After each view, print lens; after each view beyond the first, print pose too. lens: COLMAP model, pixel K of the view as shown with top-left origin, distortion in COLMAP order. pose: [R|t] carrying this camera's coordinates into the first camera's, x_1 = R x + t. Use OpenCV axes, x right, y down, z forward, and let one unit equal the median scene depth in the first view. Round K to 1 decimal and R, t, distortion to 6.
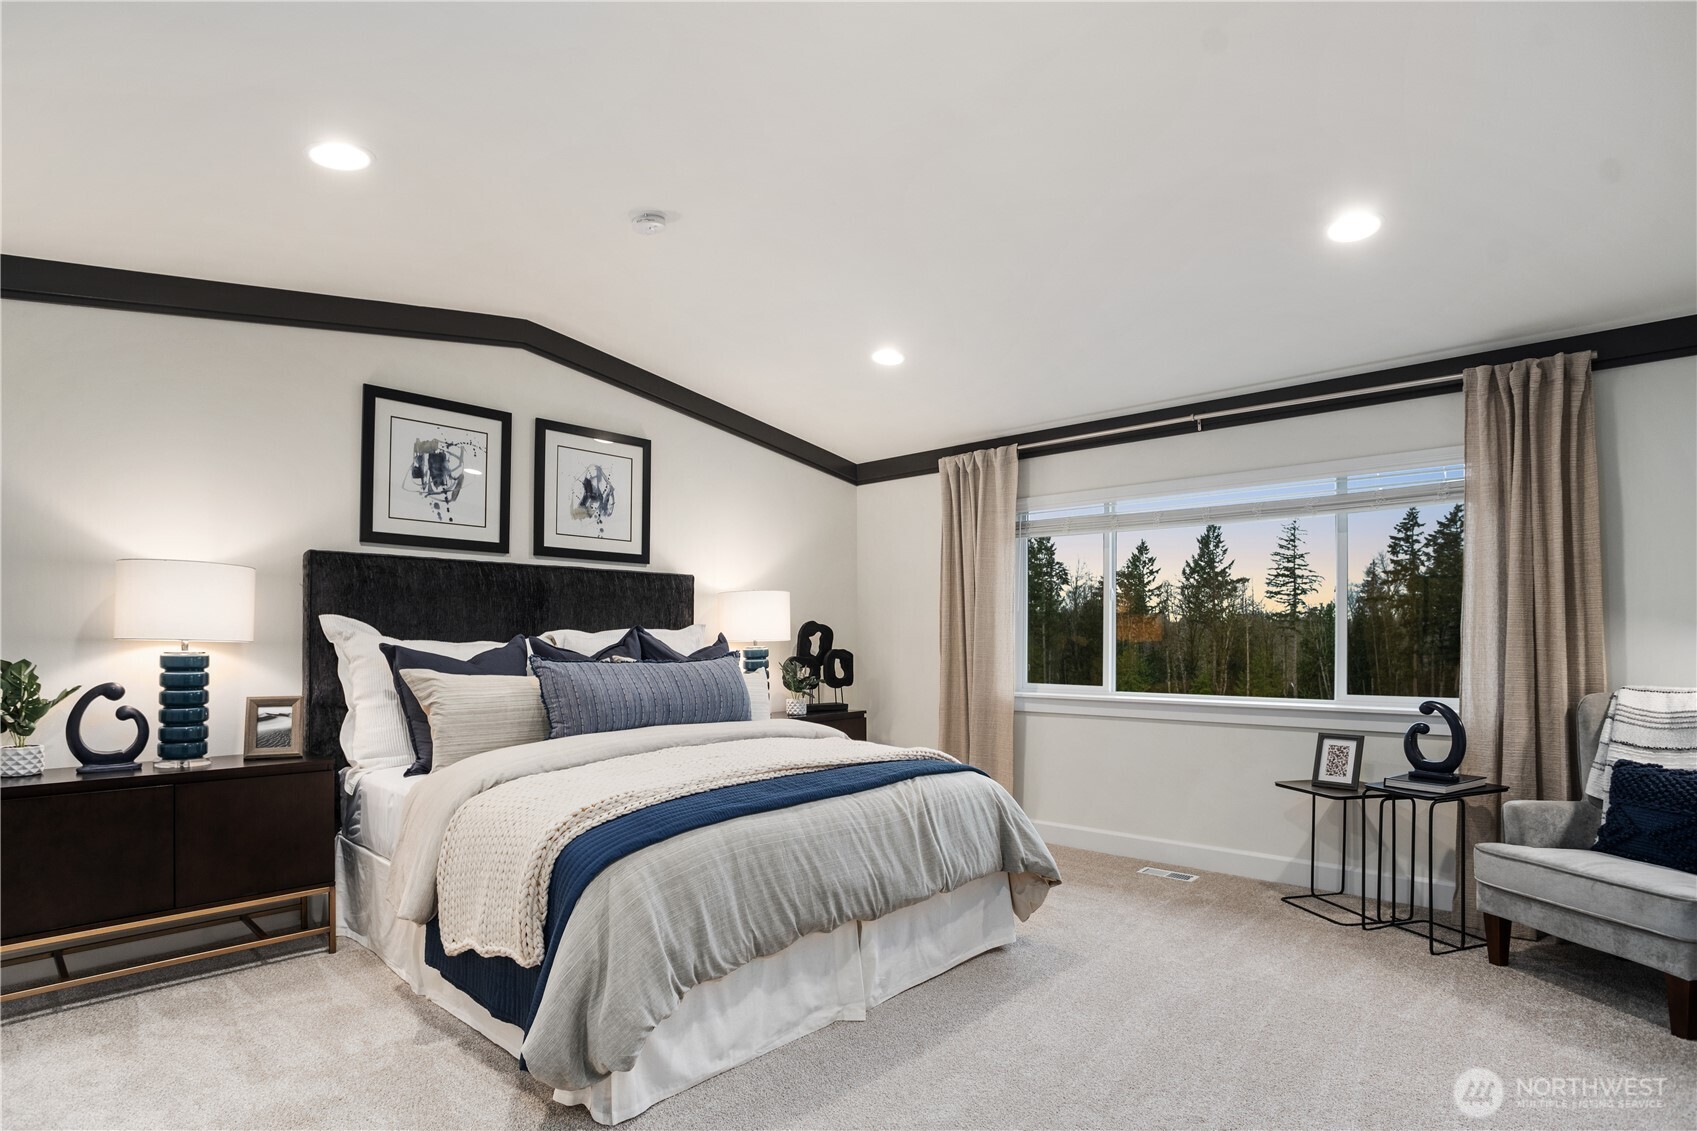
lens RADIAL K [[847.2, 0, 825.5], [0, 847.2, 620.9], [0, 0, 1]] dist [-0.088018, 0.042513]
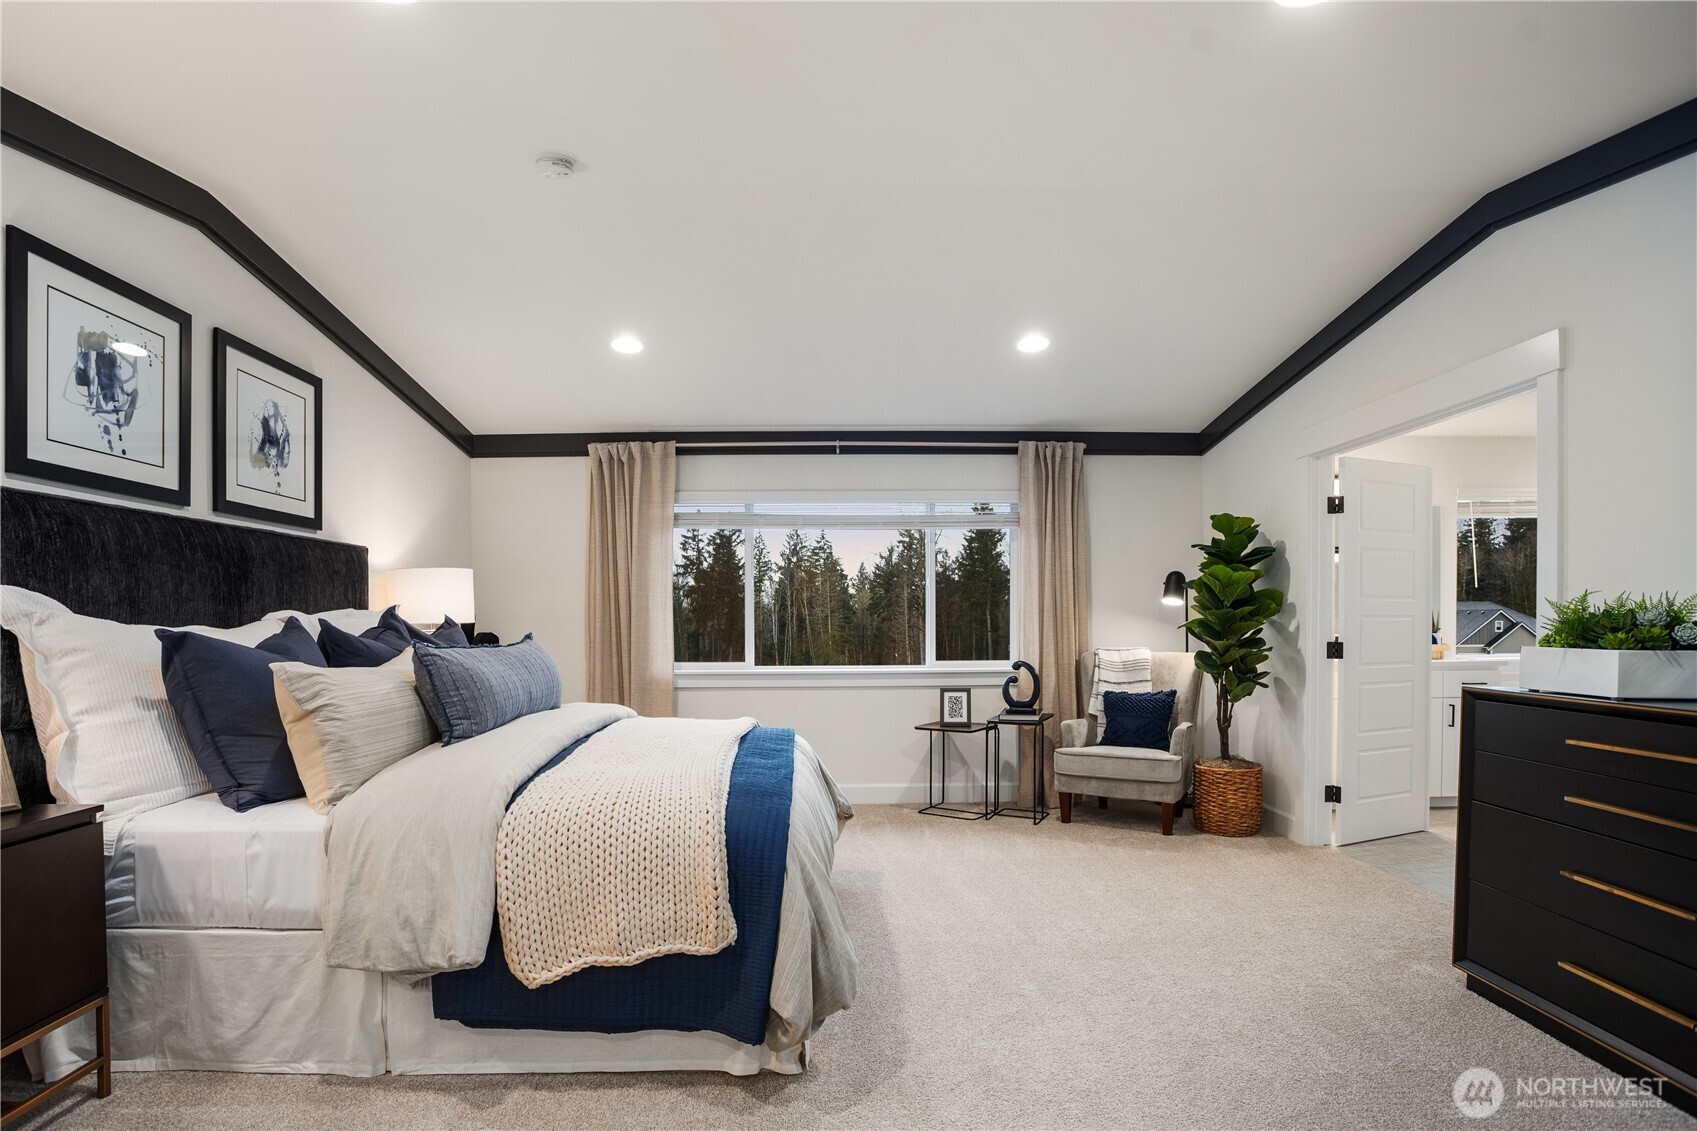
lens RADIAL K [[847.5, 0, 815.0], [0, 847.5, 623.2], [0, 0, 1]] dist [-0.066977, 0.019300]
pose [[0.729381, -0.004846, 0.684090, -0.493860], [-0.009501, 0.999807, 0.017212, 0.004410], [-0.684041, -0.019054, 0.729194, 0.103722]]
